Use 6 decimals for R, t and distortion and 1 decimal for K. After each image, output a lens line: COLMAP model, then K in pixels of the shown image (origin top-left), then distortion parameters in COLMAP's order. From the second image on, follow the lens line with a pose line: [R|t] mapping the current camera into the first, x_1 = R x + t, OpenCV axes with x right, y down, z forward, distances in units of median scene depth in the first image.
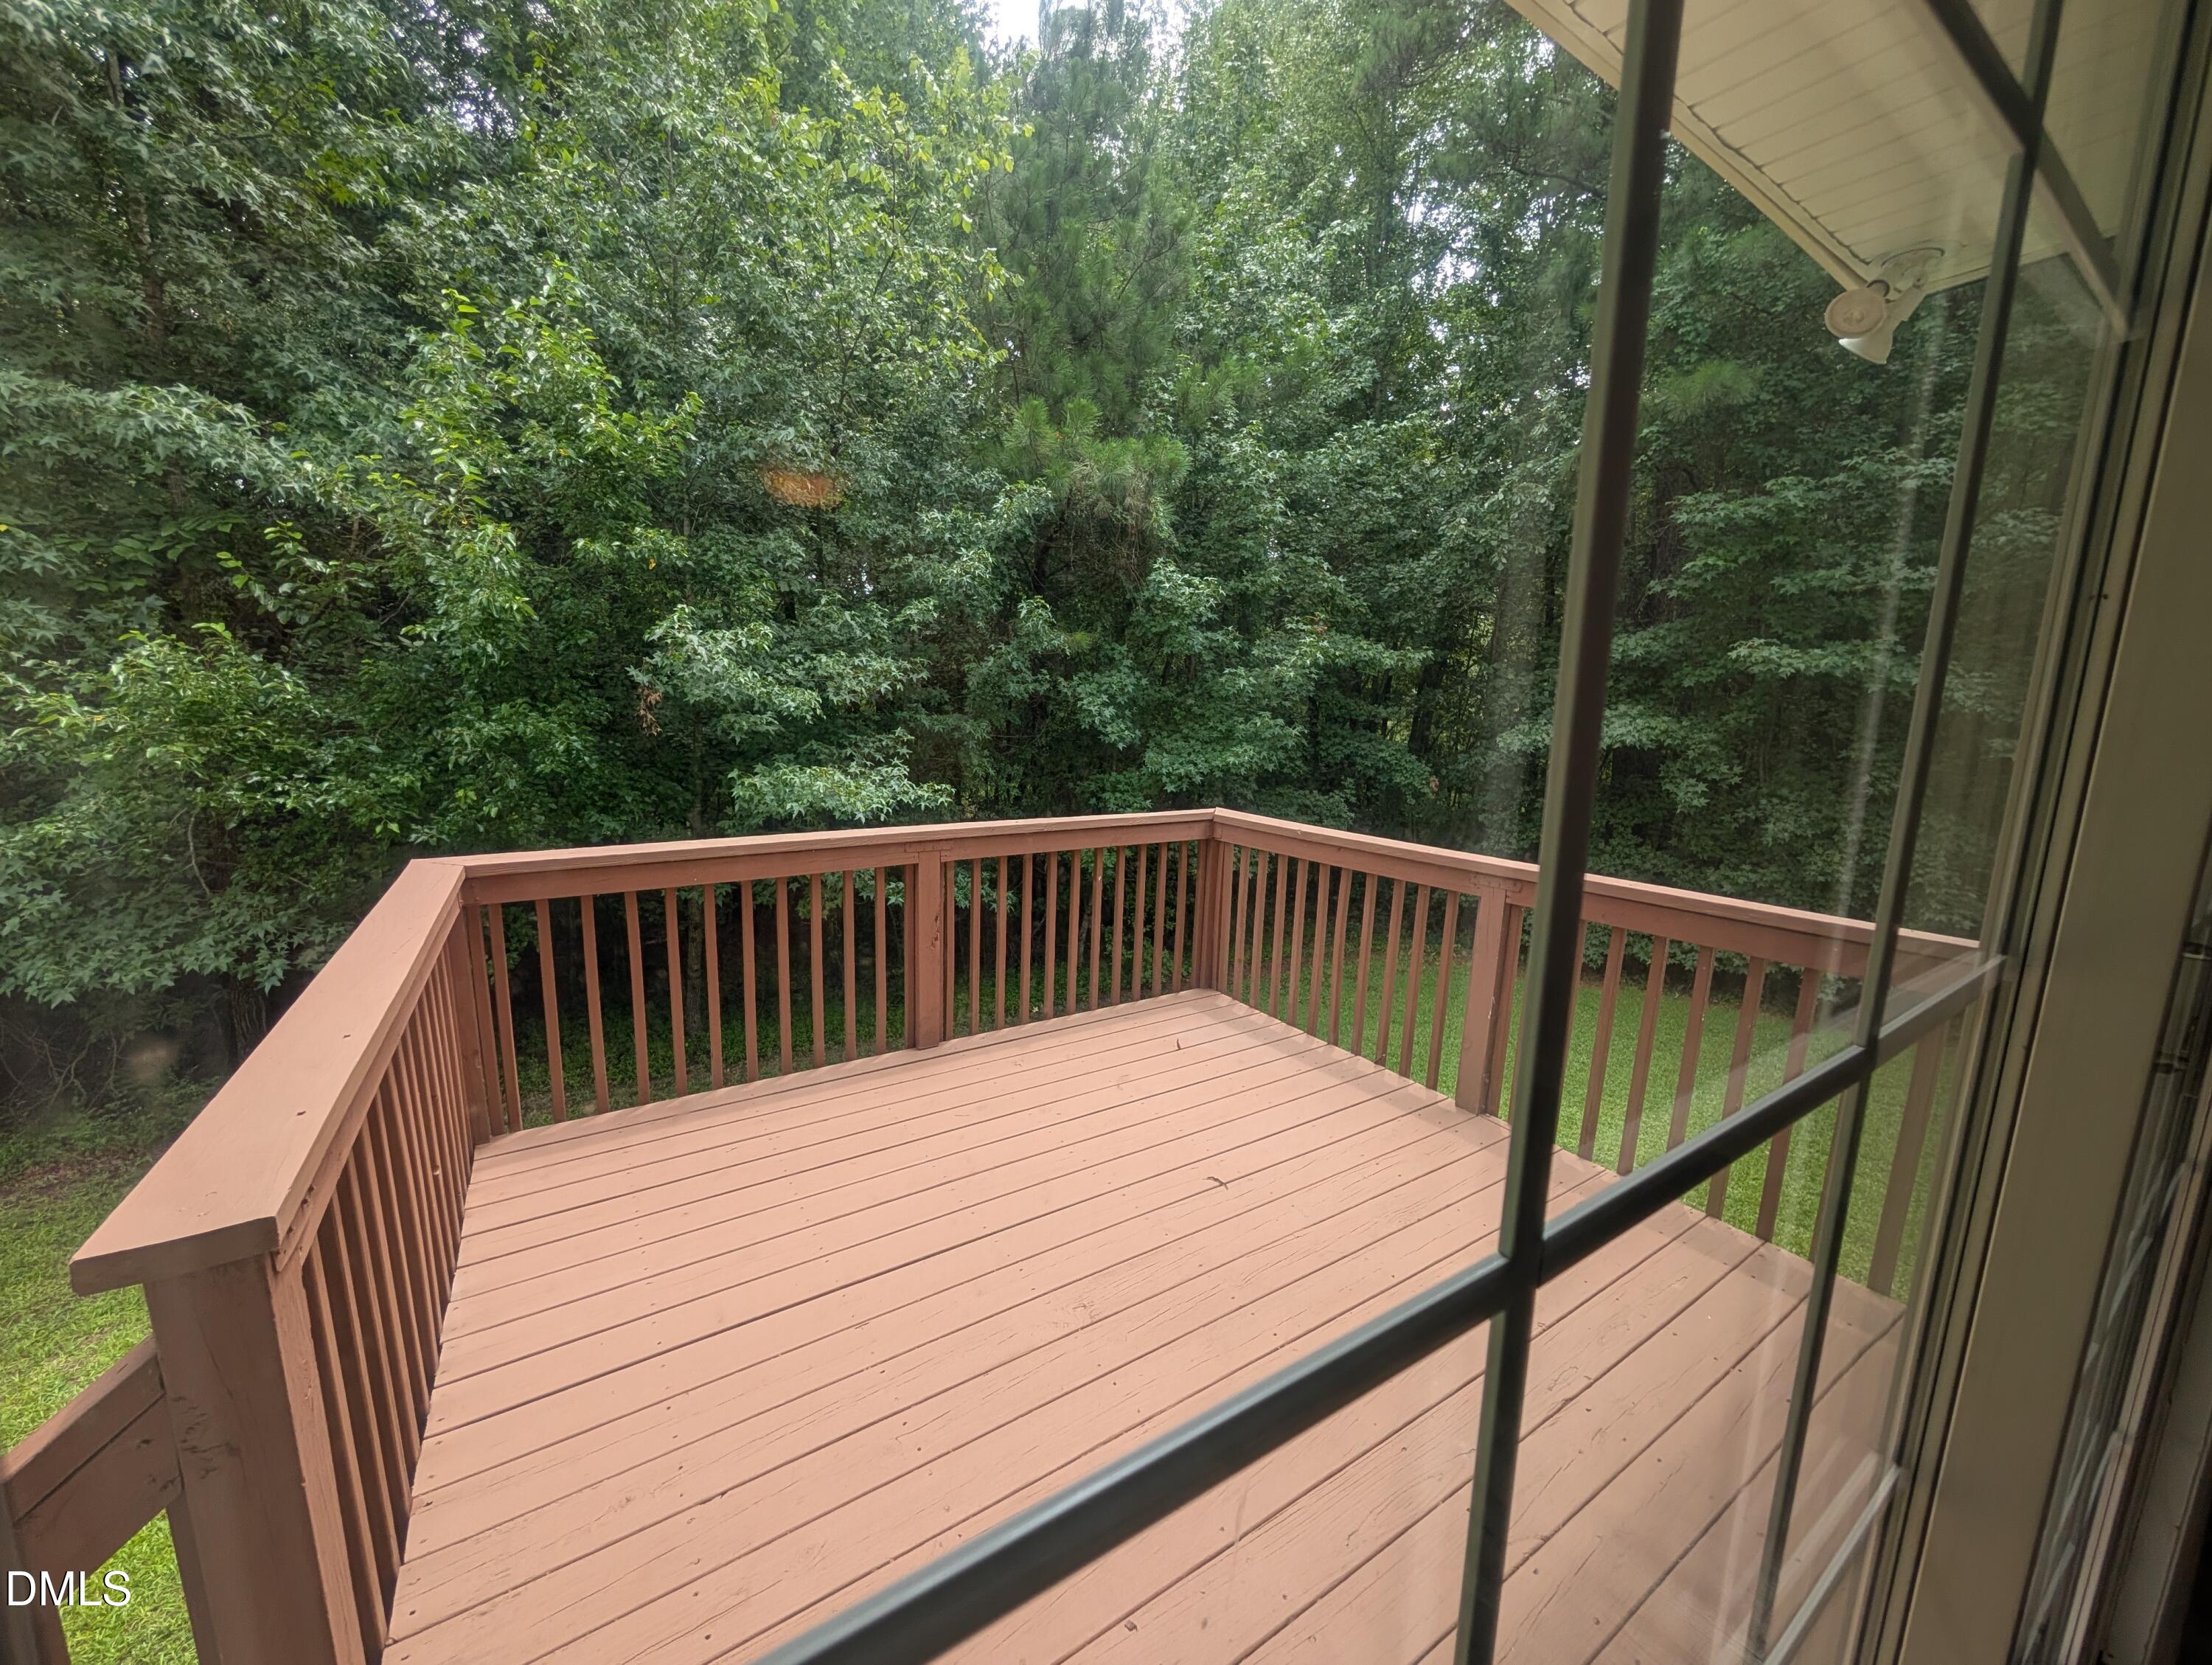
lens RADIAL K [[837.9, 0, 1112.7], [0, 837.9, 839.8], [0, 0, 1]] dist [0.001014, 0.000075]
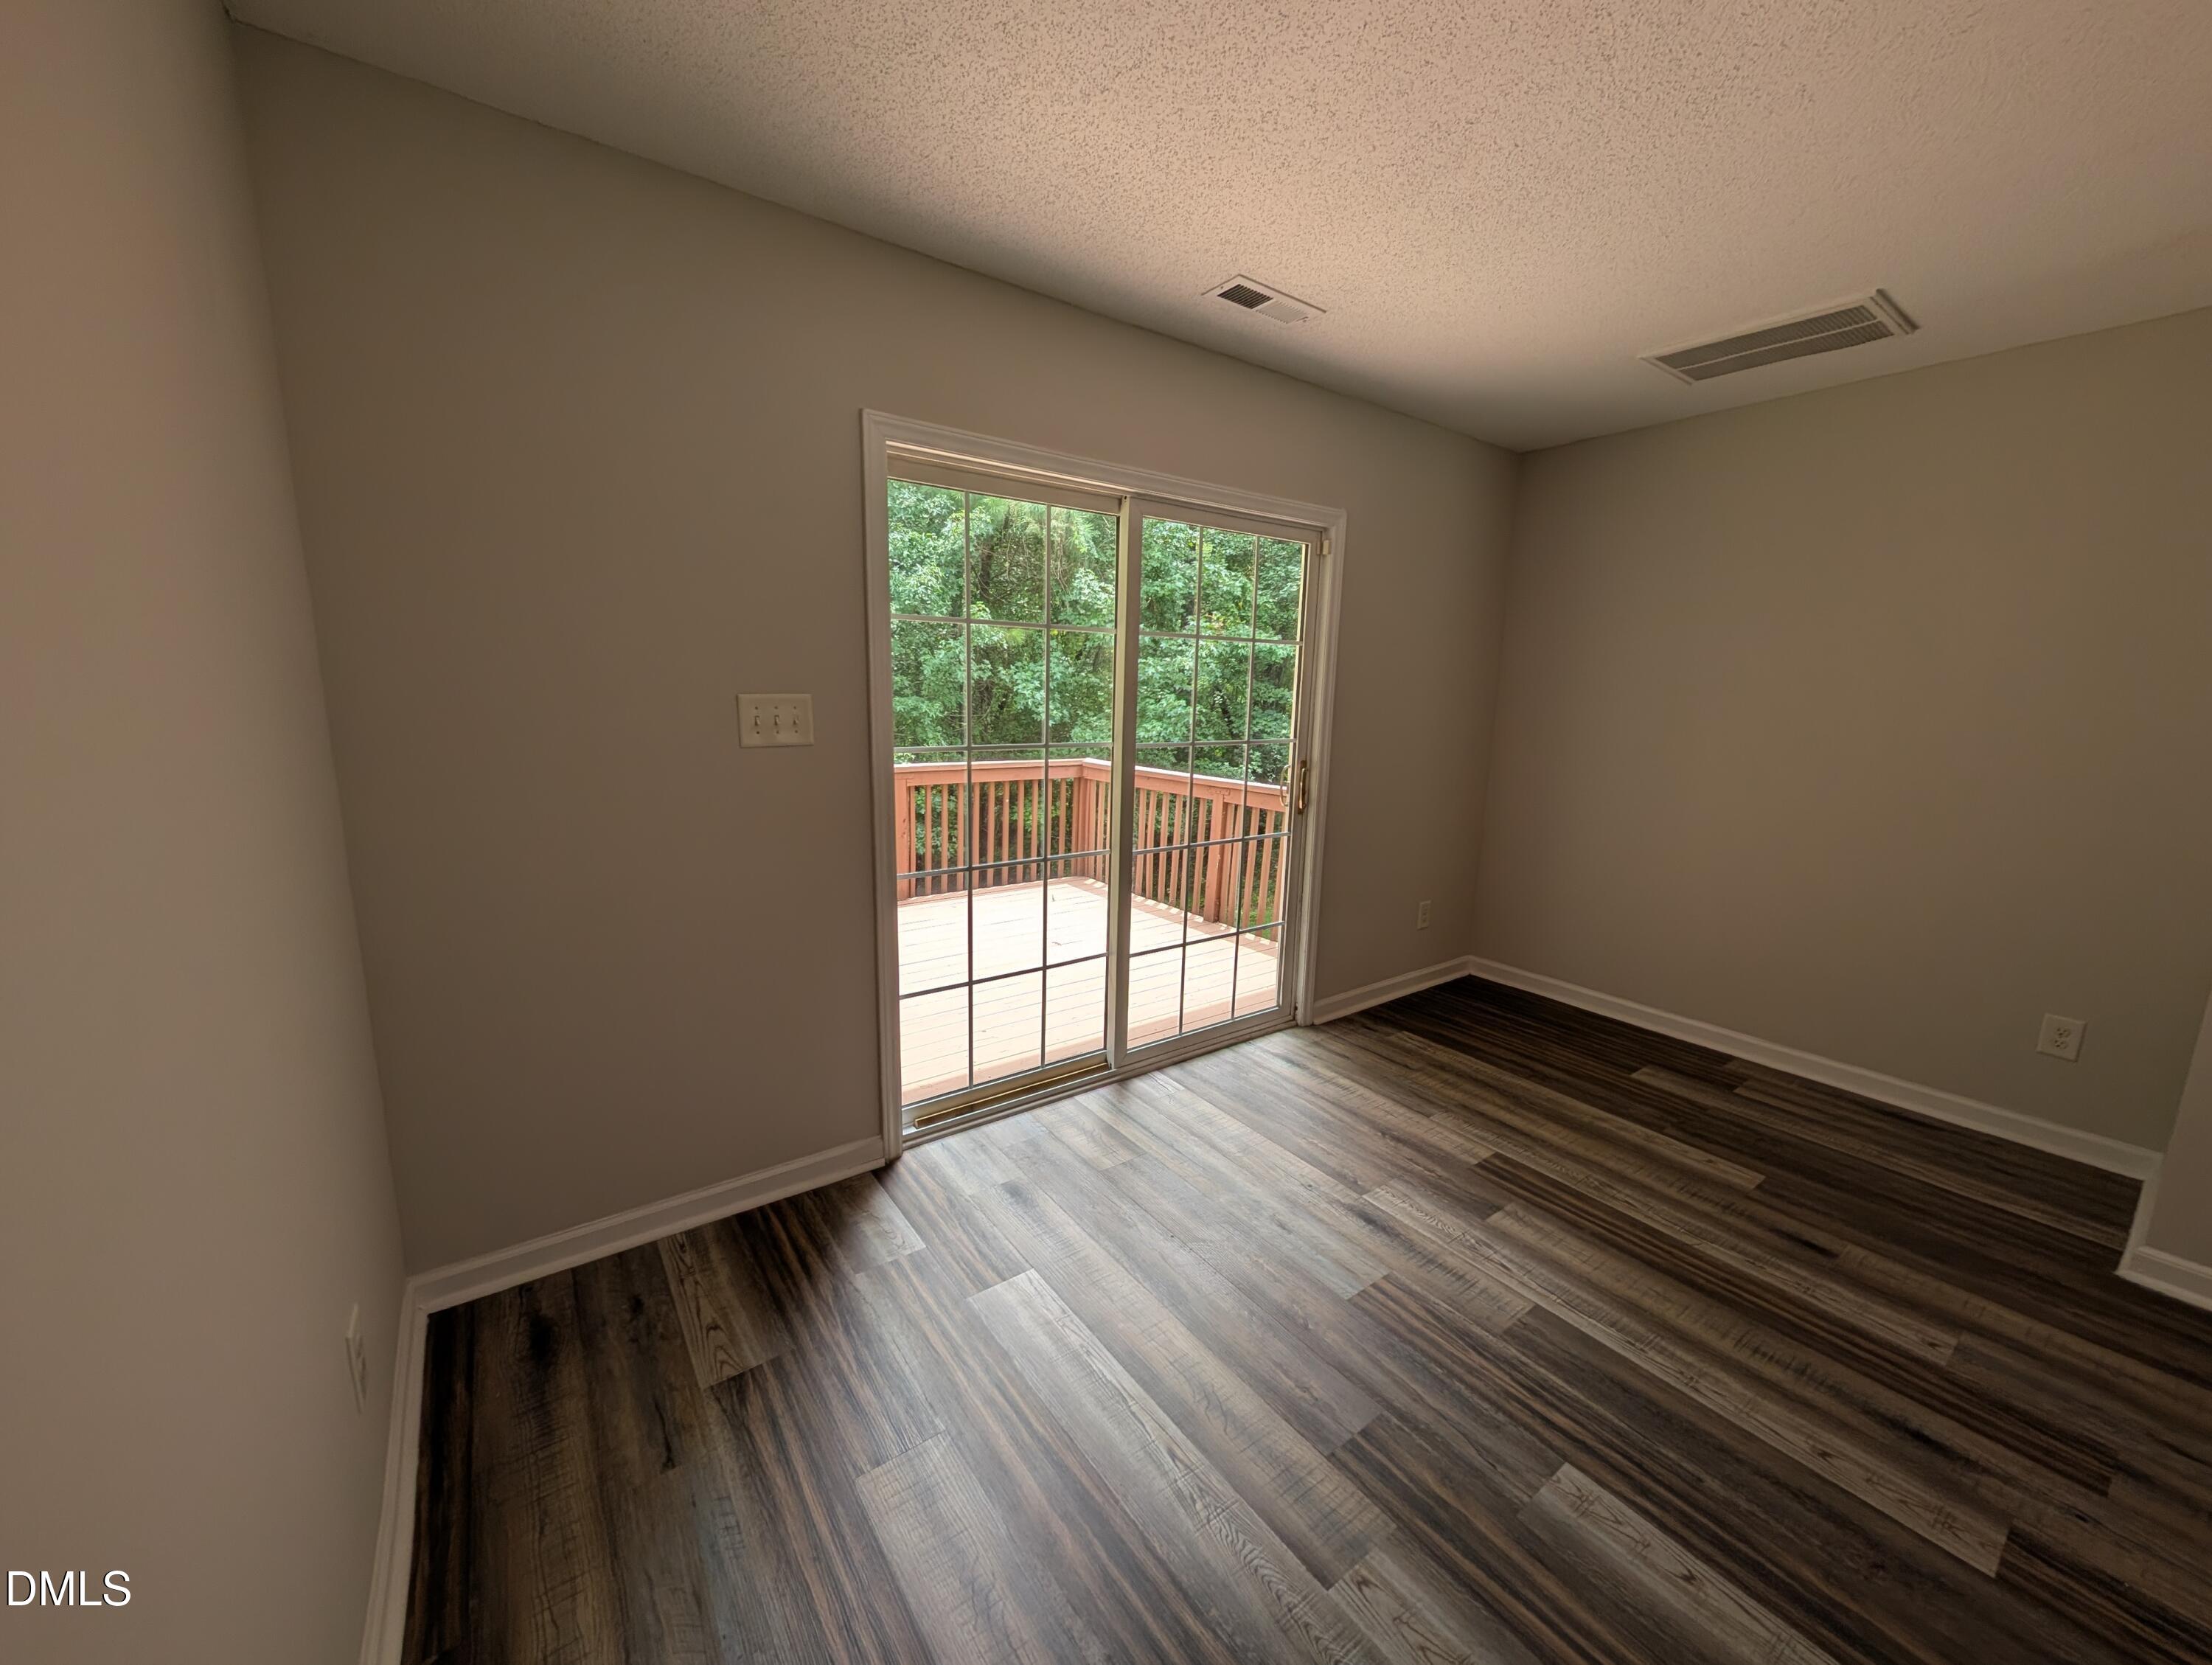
lens RADIAL K [[837.9, 0, 1104.0], [0, 837.9, 837.2], [0, 0, 1]] dist [0.001014, 0.000075]
pose [[0.999305, -0.006203, 0.036749, 0.043077], [0.005579, 0.999839, 0.017037, 0.035009], [-0.036848, -0.016820, 0.999179, -0.231000]]
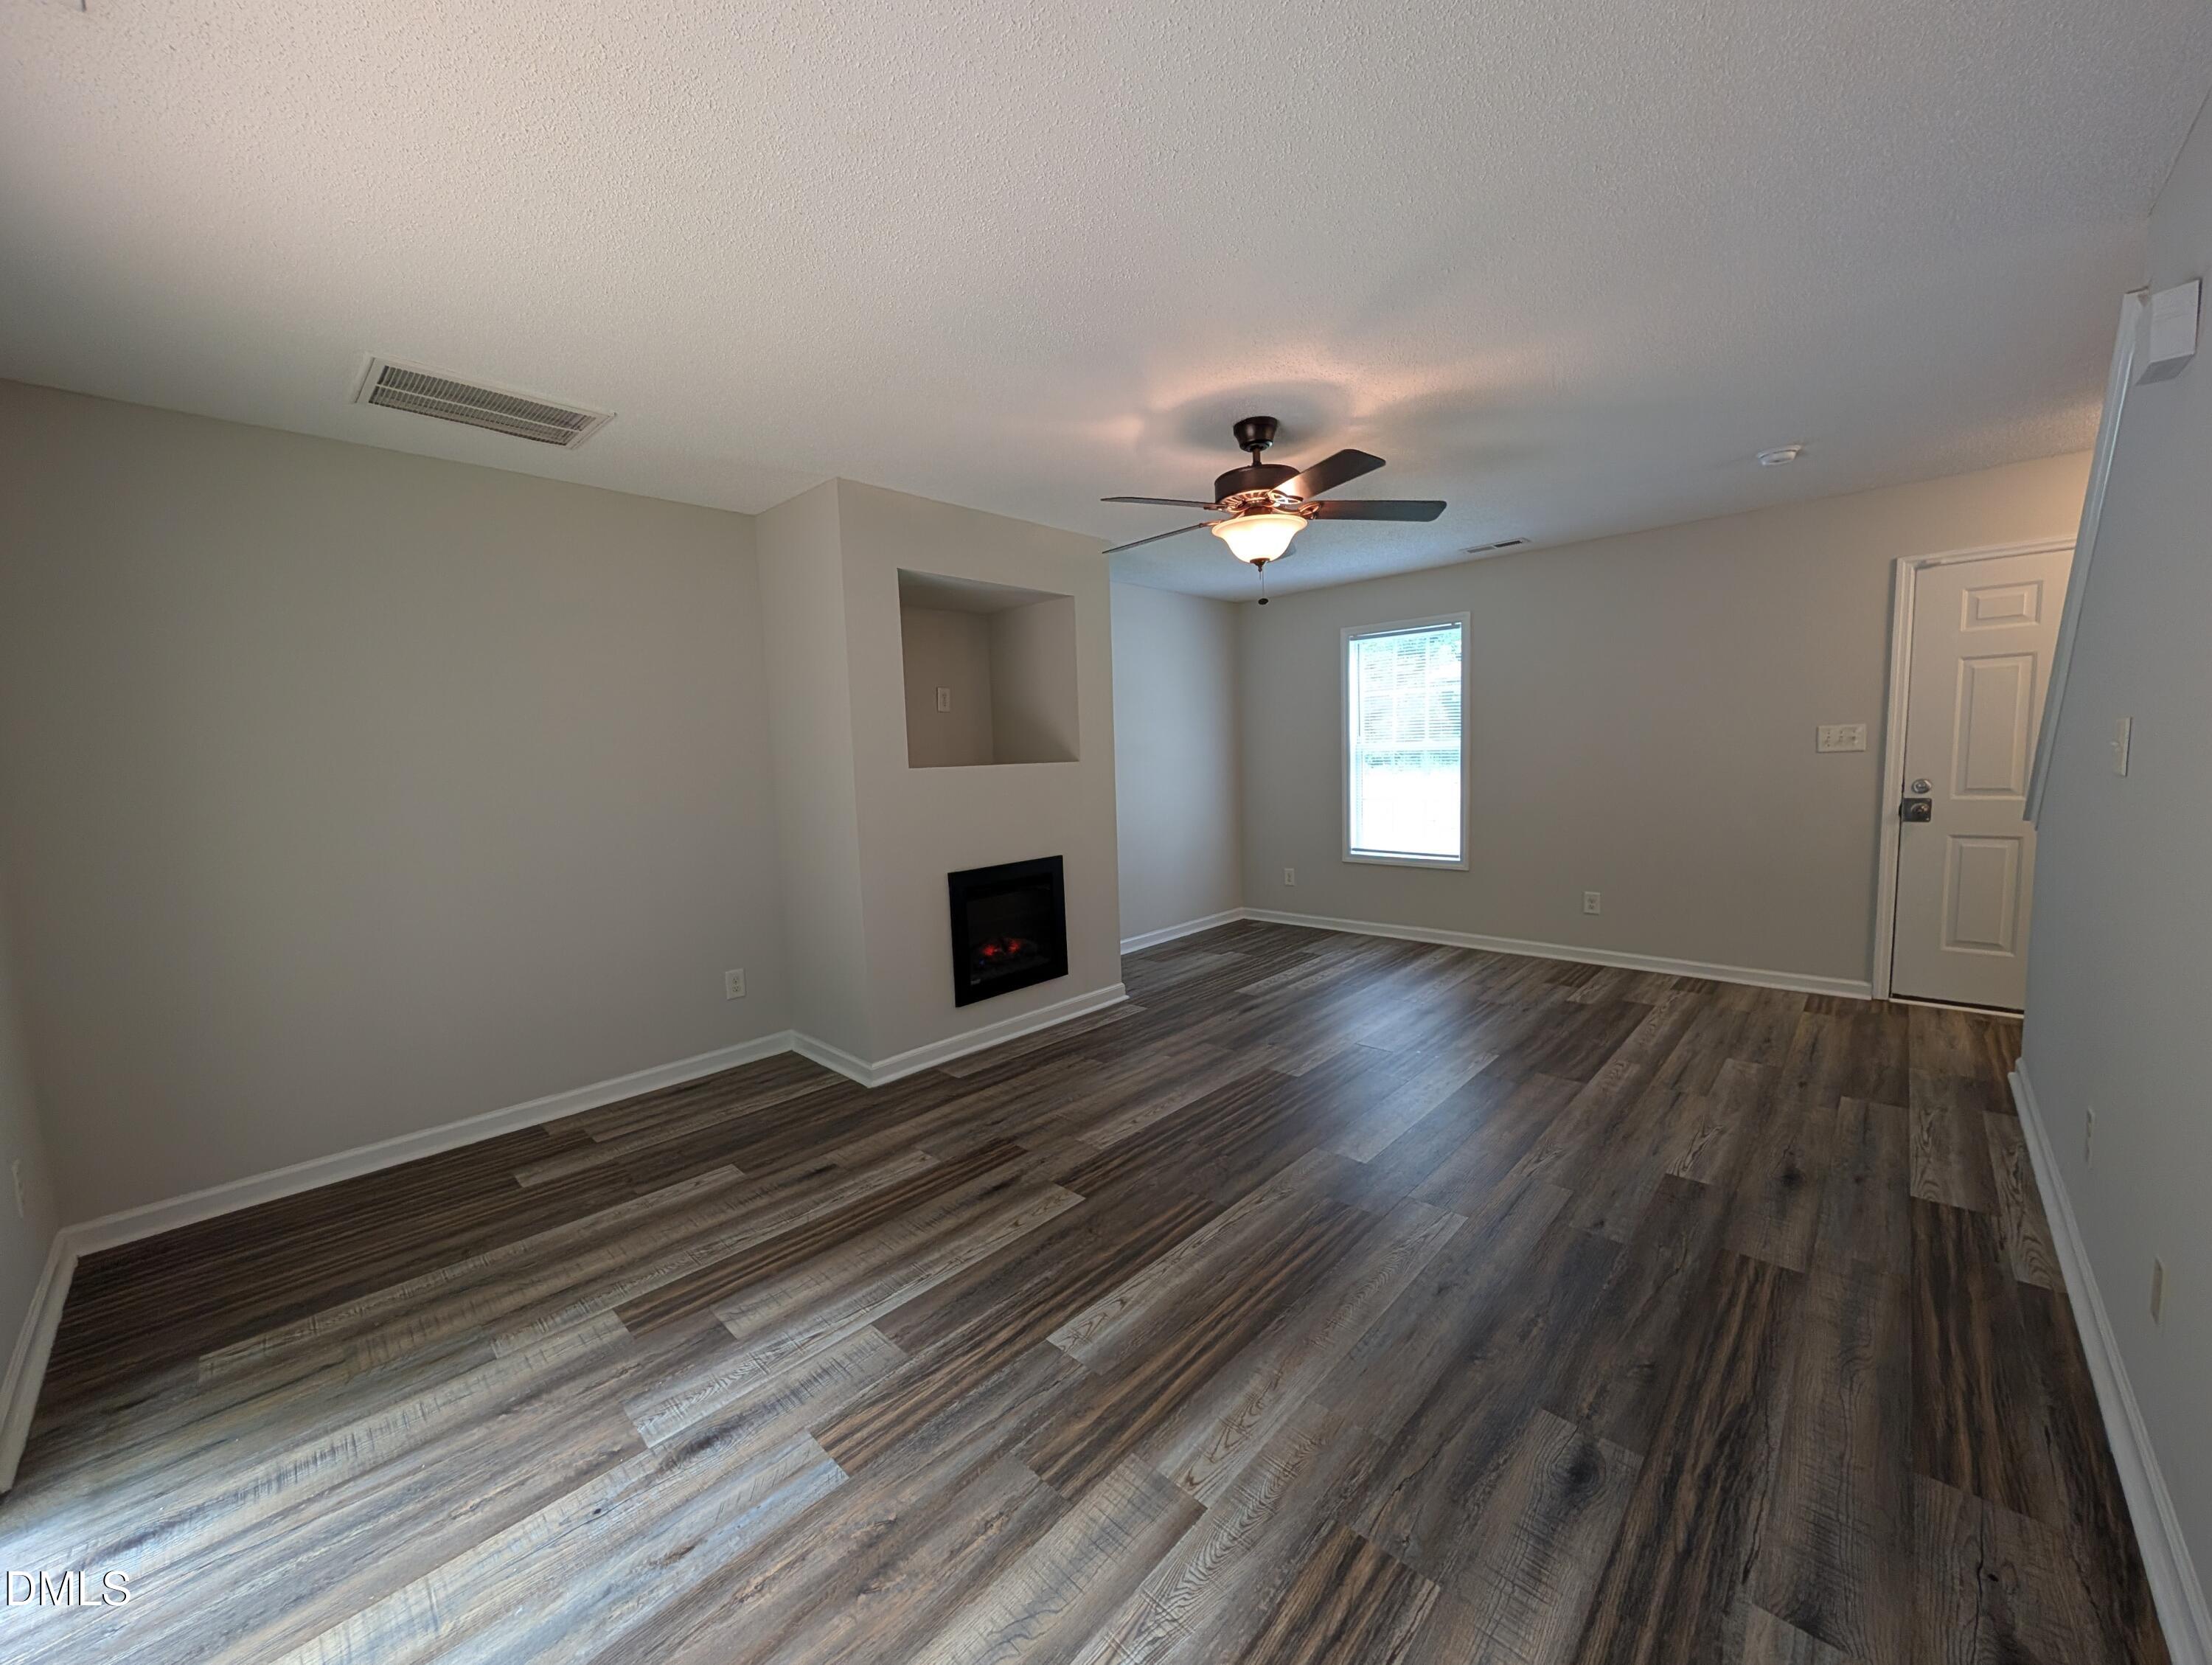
lens RADIAL K [[837.9, 0, 1105.3], [0, 837.9, 839.6], [0, 0, 1]] dist [0.001014, 0.000075]
pose [[-0.223179, -0.110179, 0.968531, -0.045813], [0.188916, 0.969864, 0.153863, 0.013723], [-0.956296, 0.217310, -0.195639, -0.080942]]
